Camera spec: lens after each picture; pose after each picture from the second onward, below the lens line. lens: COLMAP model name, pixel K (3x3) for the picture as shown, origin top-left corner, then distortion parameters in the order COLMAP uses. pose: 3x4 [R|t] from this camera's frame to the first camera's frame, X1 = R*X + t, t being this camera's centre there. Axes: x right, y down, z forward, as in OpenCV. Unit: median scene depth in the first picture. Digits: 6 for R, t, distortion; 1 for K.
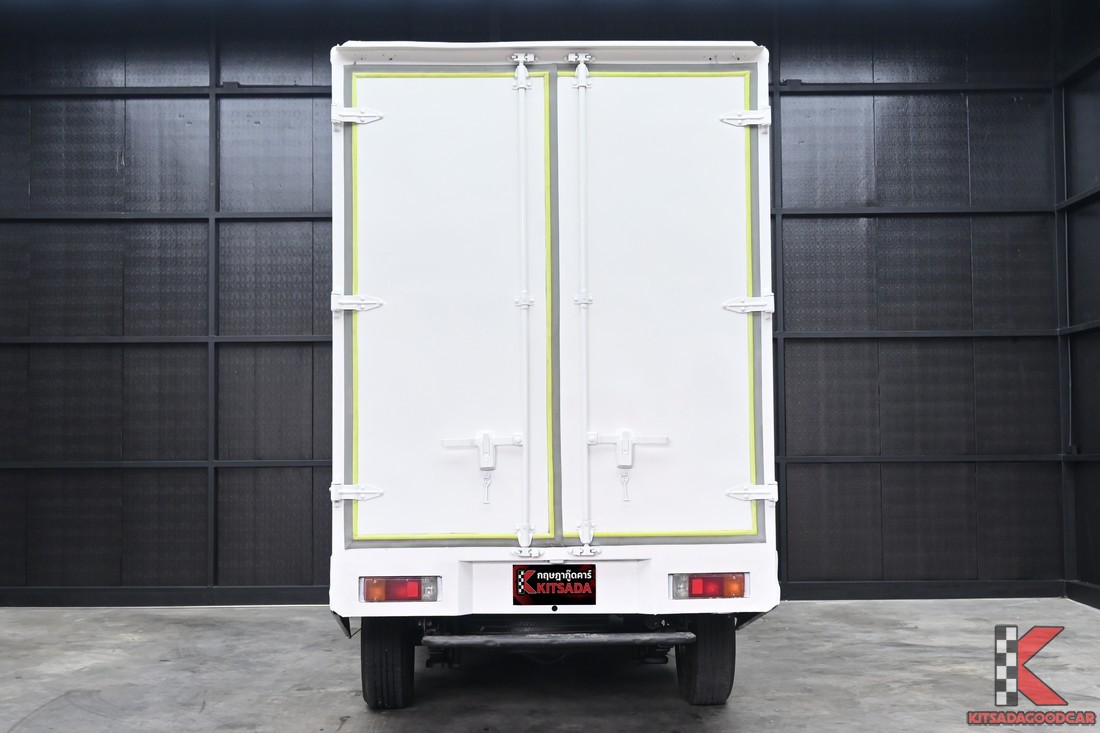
lens RADIAL K [[1564.2, 0, 516.5], [0, 1564.2, 376.1], [0, 0, 1]] dist [0.013561, 0.000000]
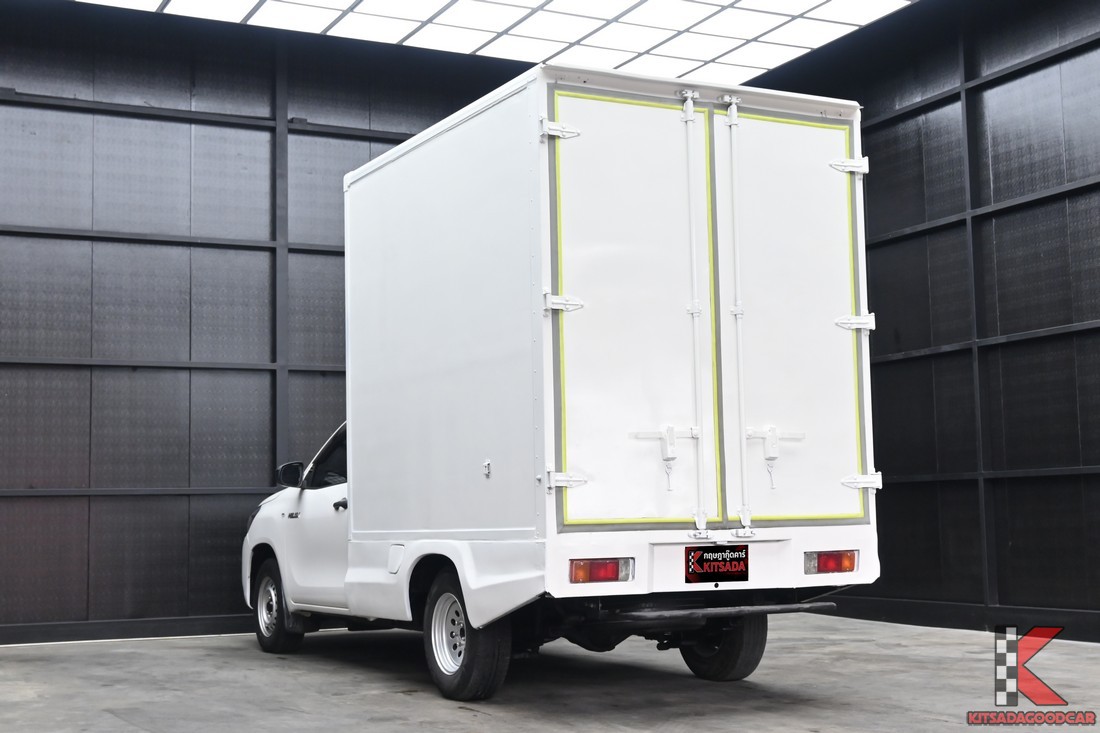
lens RADIAL K [[1539.8, 0, 547.6], [0, 1539.8, 368.8], [0, 0, 1]] dist [0.015940, 0.000000]
pose [[0.900431, 0.033970, 0.433671, -0.781553], [-0.011331, 0.998440, -0.054681, 0.077072], [-0.434851, 0.044322, 0.899411, 0.080034]]
